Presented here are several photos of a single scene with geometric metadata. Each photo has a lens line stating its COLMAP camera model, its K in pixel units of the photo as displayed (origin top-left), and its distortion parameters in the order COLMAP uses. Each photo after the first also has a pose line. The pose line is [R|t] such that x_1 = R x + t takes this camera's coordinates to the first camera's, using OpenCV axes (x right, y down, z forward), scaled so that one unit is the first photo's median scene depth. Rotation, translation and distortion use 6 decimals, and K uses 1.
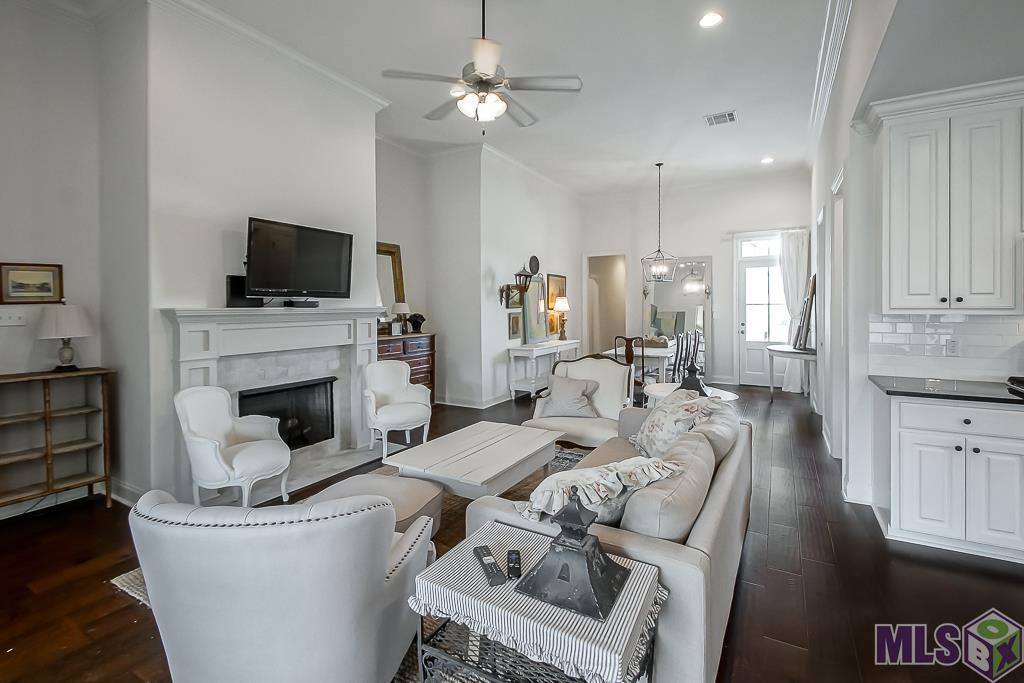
lens RADIAL K [[452.6, 0, 525.6], [0, 452.6, 310.4], [0, 0, 1]] dist [-0.018711, -0.000067]
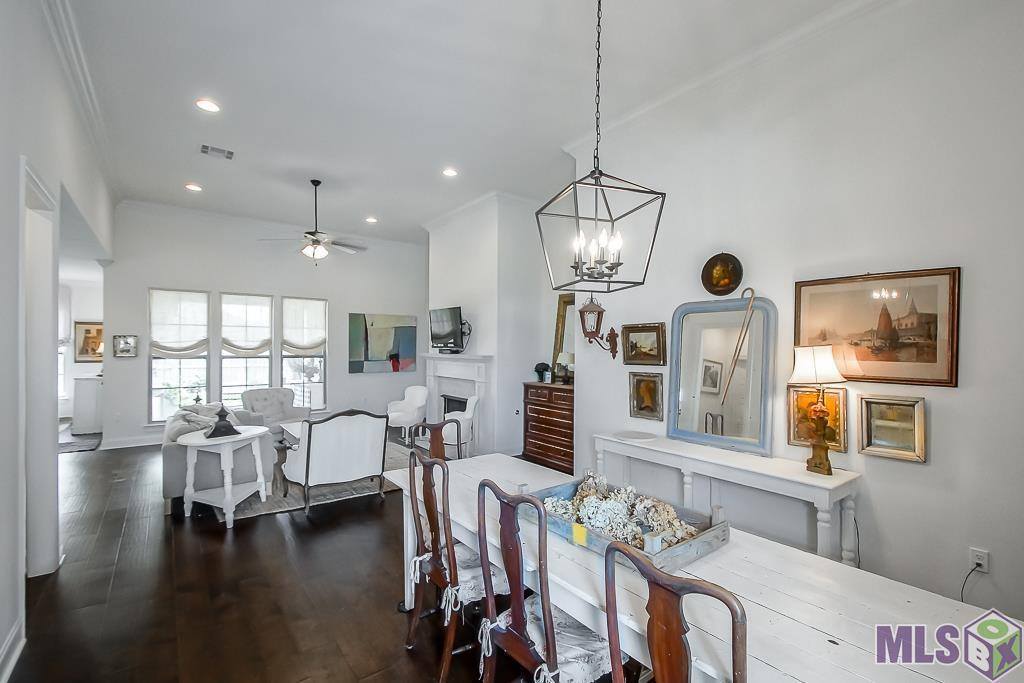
lens RADIAL K [[456.8, 0, 509.3], [0, 456.8, 345.2], [0, 0, 1]] dist [0.002154, 0.000099]
pose [[-0.403894, 0.005502, -0.914789, 0.598534], [-0.010288, 0.999891, 0.010557, -0.035486], [0.914748, 0.013675, -0.403794, 1.119206]]
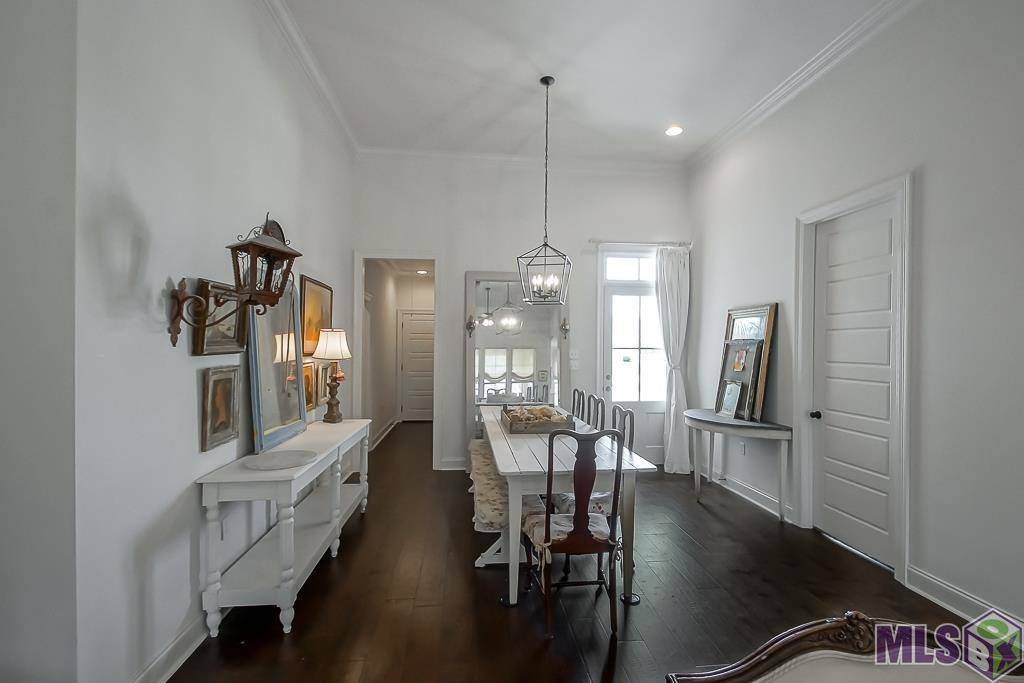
lens RADIAL K [[456.8, 0, 509.3], [0, 456.8, 345.2], [0, 0, 1]] dist [0.002154, 0.000099]
pose [[0.825263, 0.013605, 0.564585, -0.040869], [-0.007740, 0.999888, -0.012781, -0.009113], [-0.564696, 0.006178, 0.825276, 0.618635]]
